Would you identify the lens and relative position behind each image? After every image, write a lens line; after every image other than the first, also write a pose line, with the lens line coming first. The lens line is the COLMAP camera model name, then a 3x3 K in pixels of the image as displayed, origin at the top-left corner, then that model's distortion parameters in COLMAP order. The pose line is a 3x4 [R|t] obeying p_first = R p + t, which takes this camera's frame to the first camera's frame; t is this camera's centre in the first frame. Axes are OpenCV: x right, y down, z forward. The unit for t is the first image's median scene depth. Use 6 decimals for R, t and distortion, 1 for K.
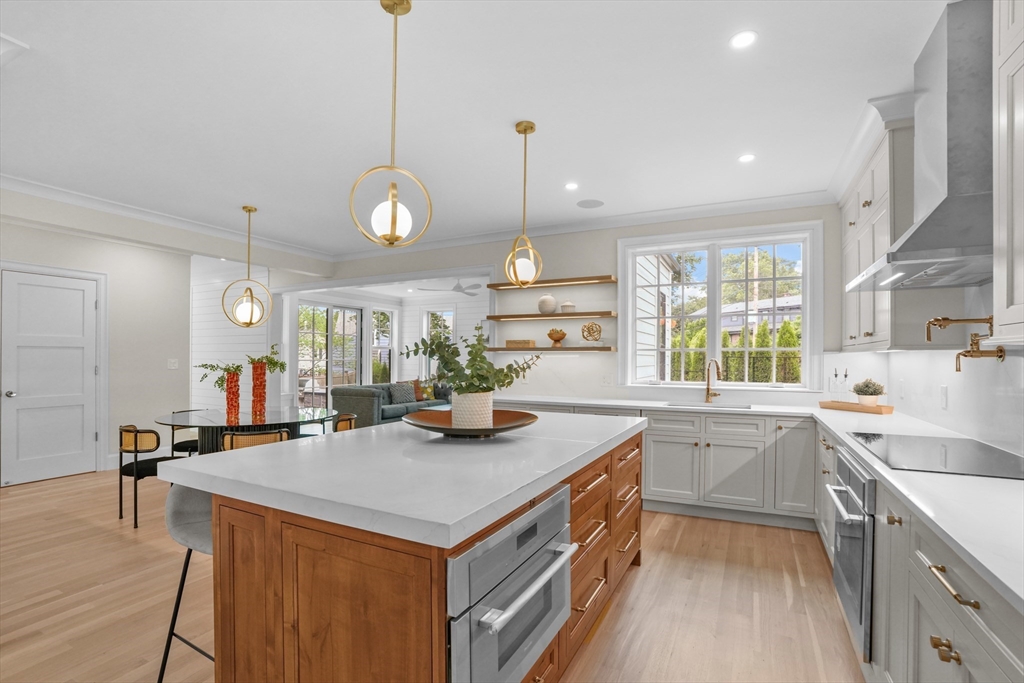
lens RADIAL K [[475.8, 0, 508.9], [0, 475.8, 353.3], [0, 0, 1]] dist [-0.071385, 0.025448]
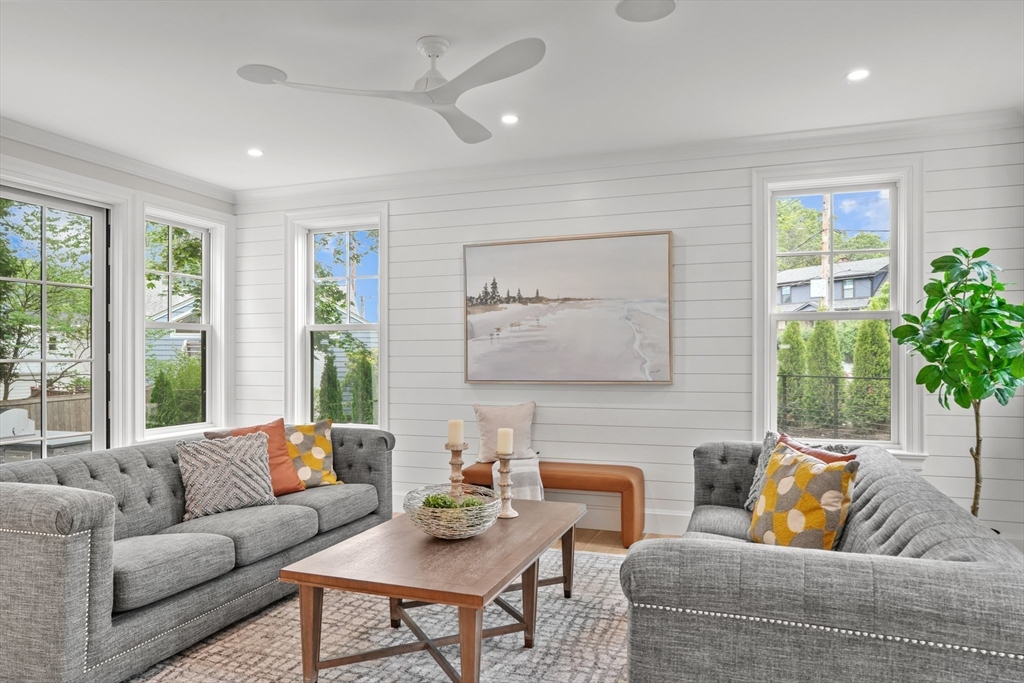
lens RADIAL K [[686.3, 0, 506.9], [0, 686.3, 353.9], [0, 0, 1]] dist [-0.034702, 0.031372]
pose [[0.992206, -0.007388, 0.124389, -0.202564], [0.006475, 0.999949, 0.007740, 0.017797], [-0.124440, -0.006874, 0.992203, 1.087275]]
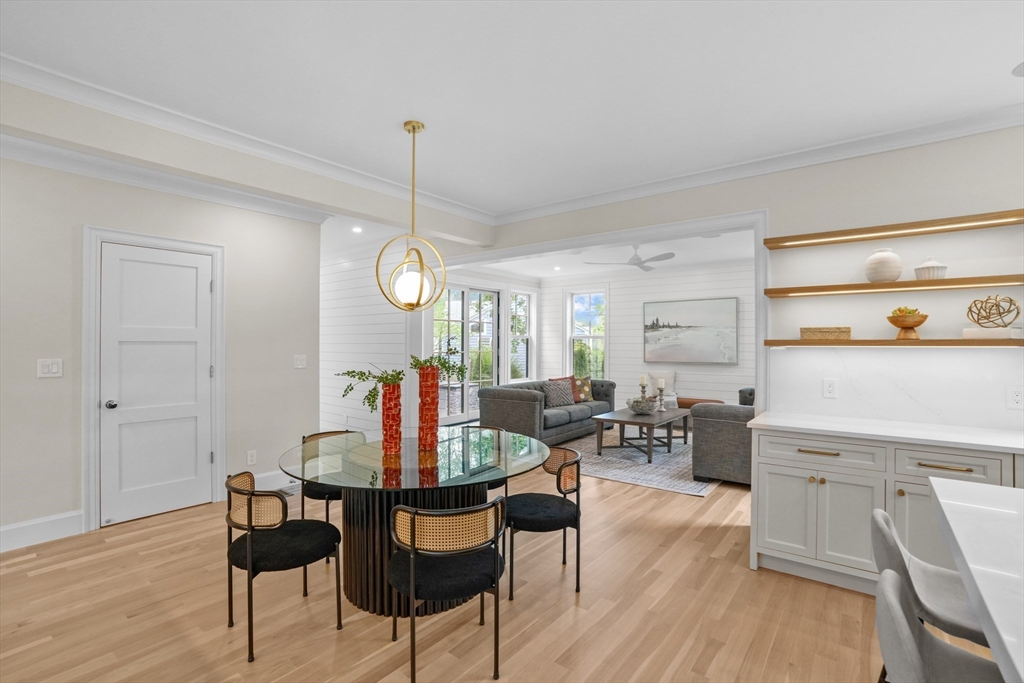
lens RADIAL K [[470.5, 0, 508.5], [0, 470.5, 337.2], [0, 0, 1]] dist [-0.074960, 0.026226]
pose [[0.980232, -0.005776, -0.197766, -0.283697], [0.004713, 0.999972, -0.005845, -0.014964], [0.197794, 0.004798, 0.980232, 0.373285]]
